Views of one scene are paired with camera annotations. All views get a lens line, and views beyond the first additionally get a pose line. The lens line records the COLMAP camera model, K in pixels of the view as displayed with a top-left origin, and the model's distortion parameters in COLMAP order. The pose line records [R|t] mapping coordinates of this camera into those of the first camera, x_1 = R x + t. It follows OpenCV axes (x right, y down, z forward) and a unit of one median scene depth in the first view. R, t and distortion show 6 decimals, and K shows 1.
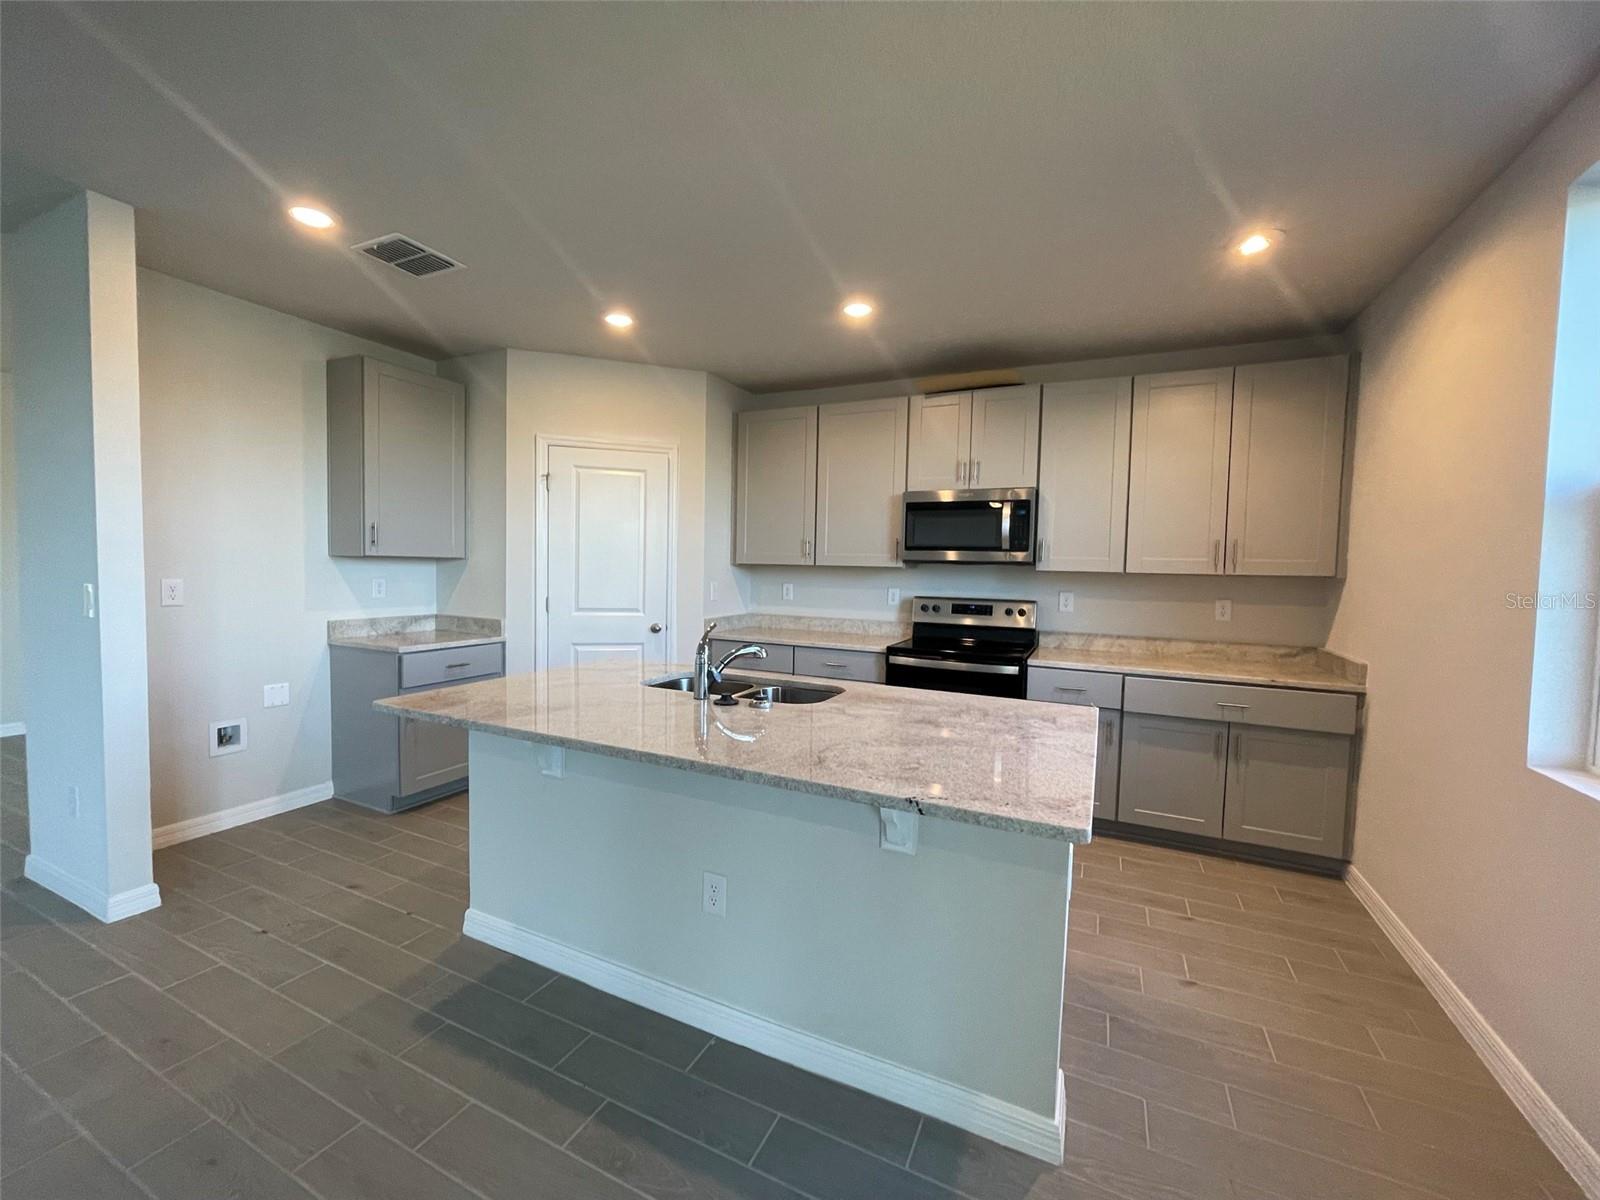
lens RADIAL K [[640.1, 0, 791.7], [0, 640.1, 600.8], [0, 0, 1]] dist [0.000910, -0.002988]
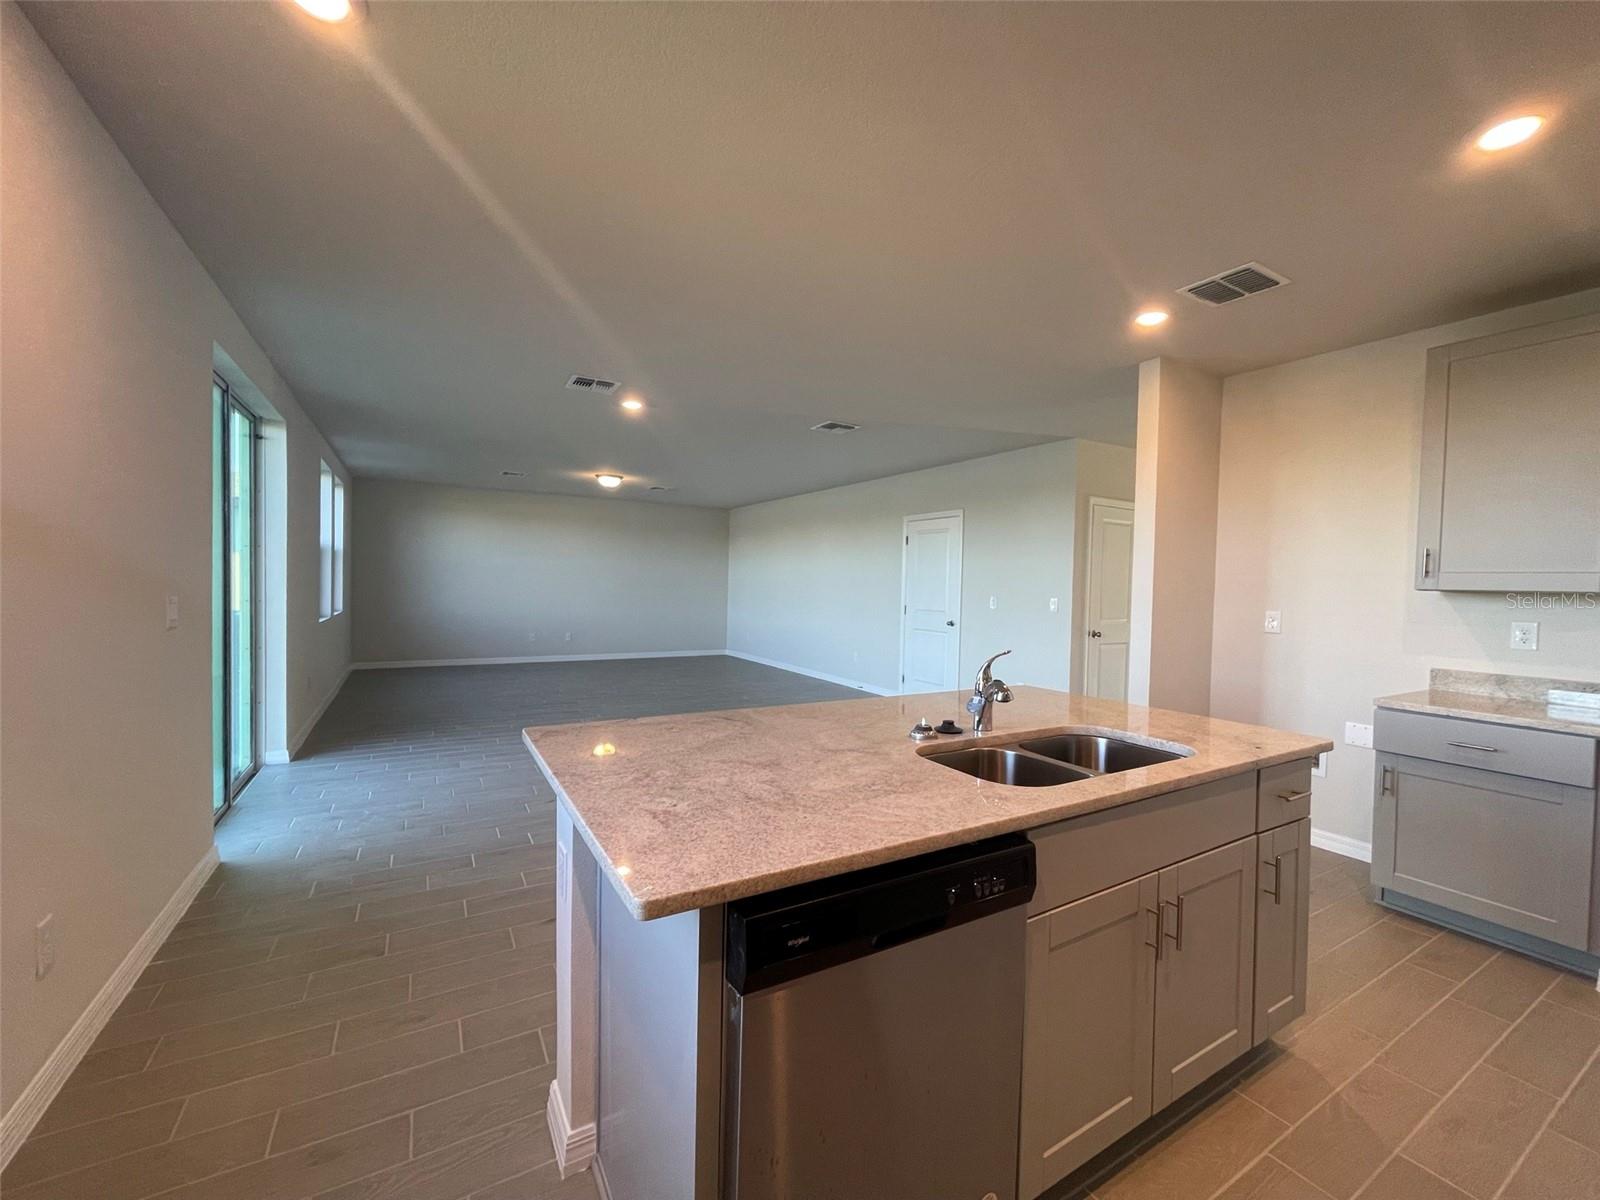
lens RADIAL K [[640.1, 0, 791.9], [0, 640.1, 598.1], [0, 0, 1]] dist [0.000910, -0.002988]
pose [[-0.556548, -0.014655, -0.830686, 0.445441], [-0.080751, 0.996065, 0.036529, -0.022895], [0.826882, 0.087409, -0.555542, 0.755355]]
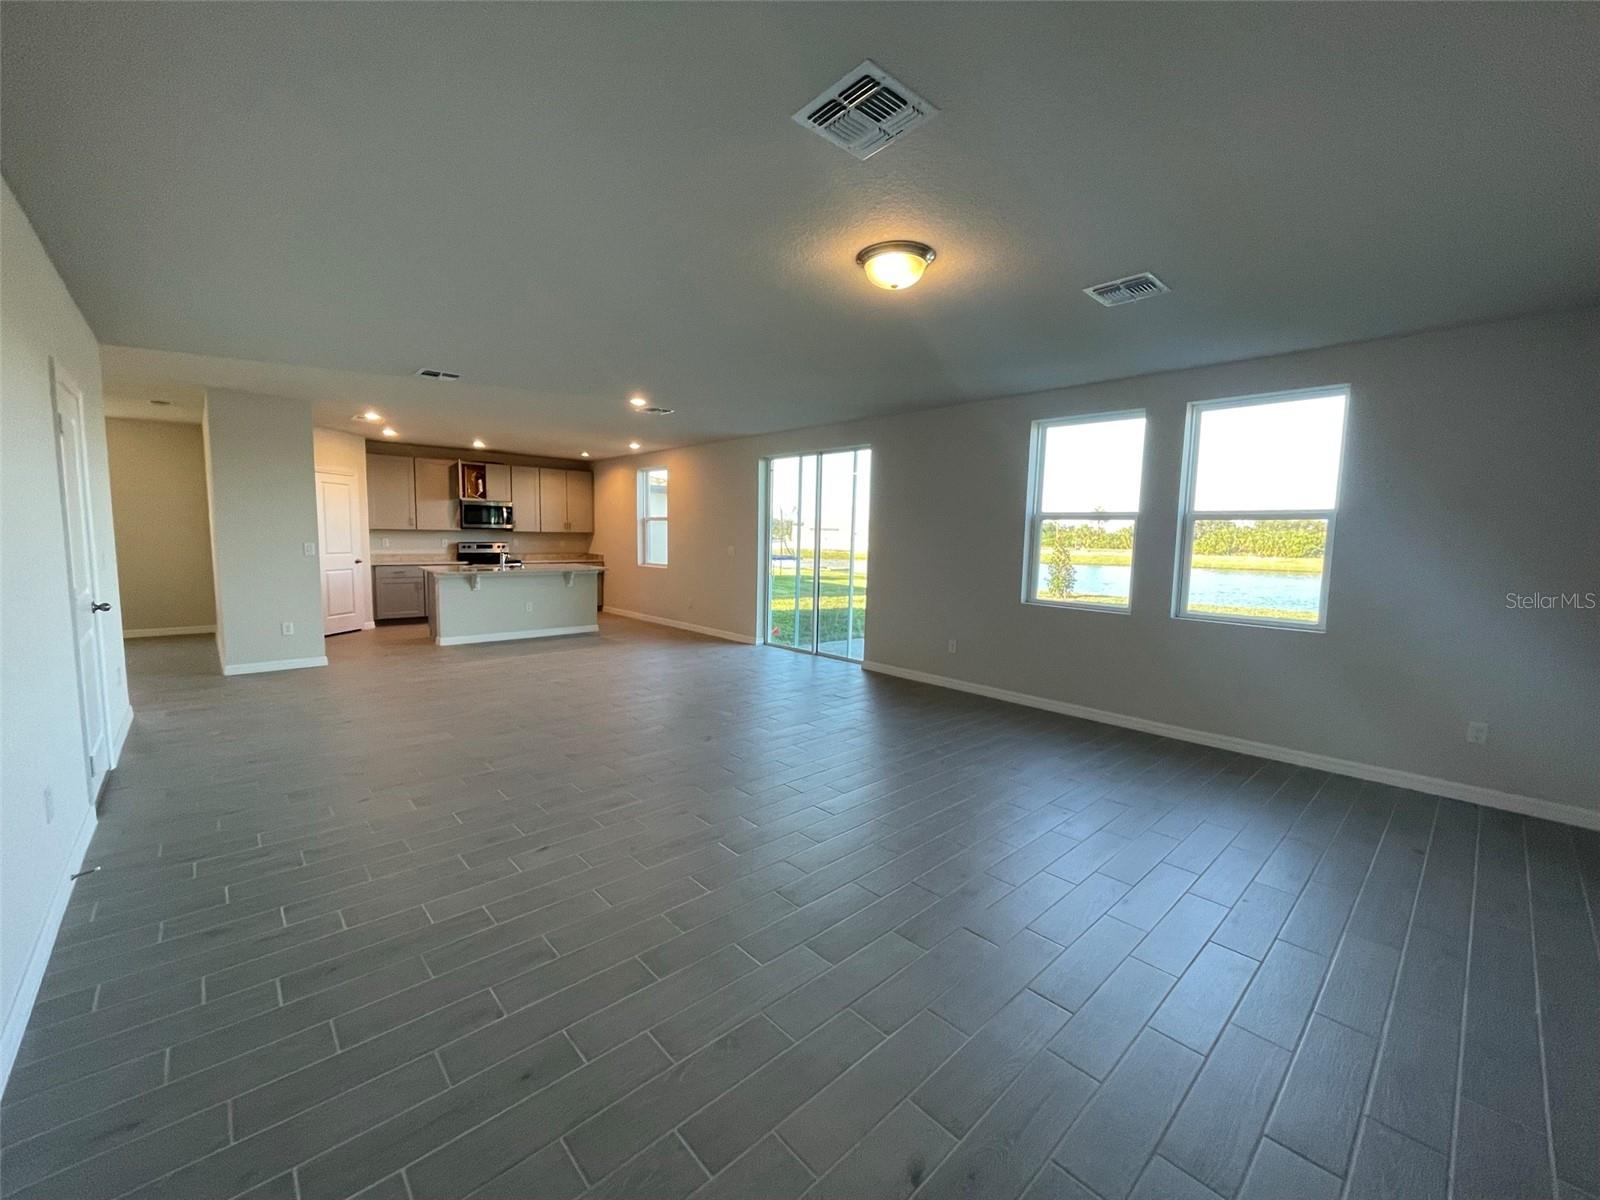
lens RADIAL K [[640.1, 0, 795.1], [0, 640.1, 600.2], [0, 0, 1]] dist [0.000910, -0.002988]
pose [[0.364392, -0.113554, 0.924296, -1.845036], [0.036120, 0.993514, 0.107818, -0.005168], [-0.930545, -0.005903, 0.366130, -1.221209]]
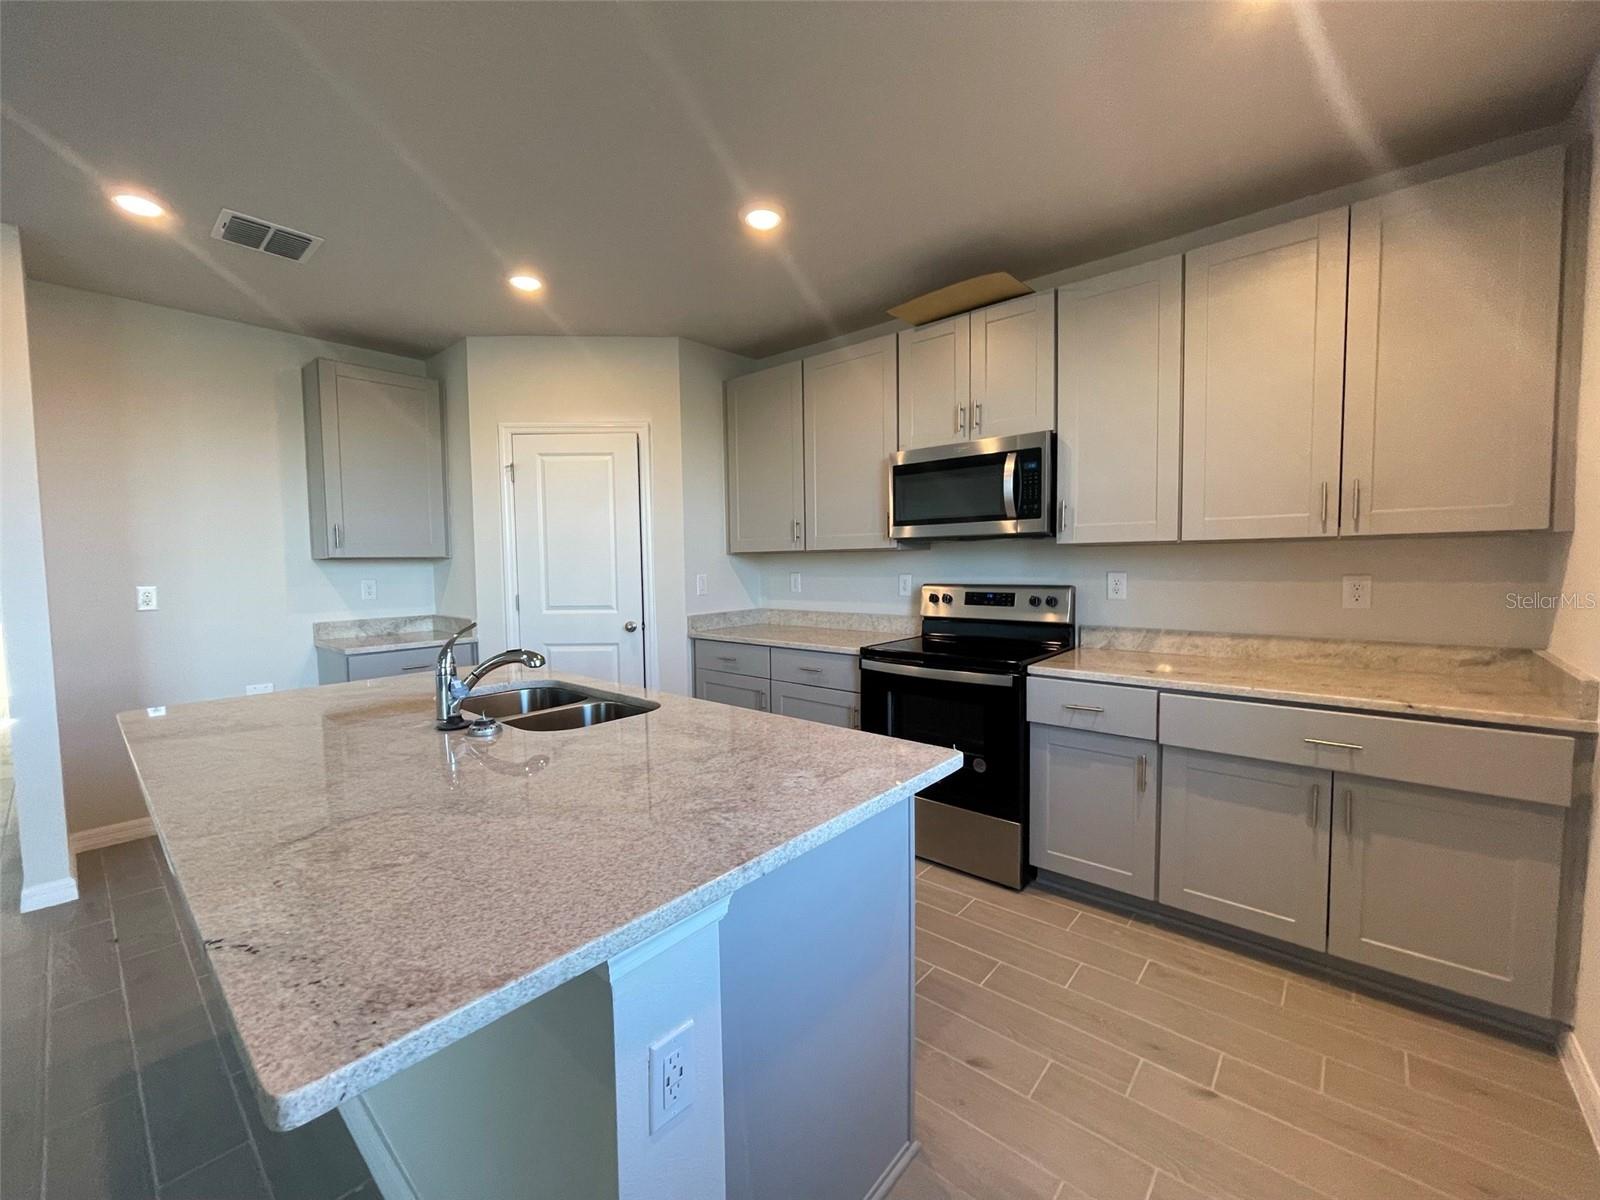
lens RADIAL K [[640.1, 0, 794.3], [0, 640.1, 599.2], [0, 0, 1]] dist [0.000910, -0.002988]
pose [[0.963481, -0.020246, -0.267011, 0.290415], [0.021261, 0.999774, 0.000911, 0.008984], [0.266932, -0.006555, 0.963693, 0.216004]]
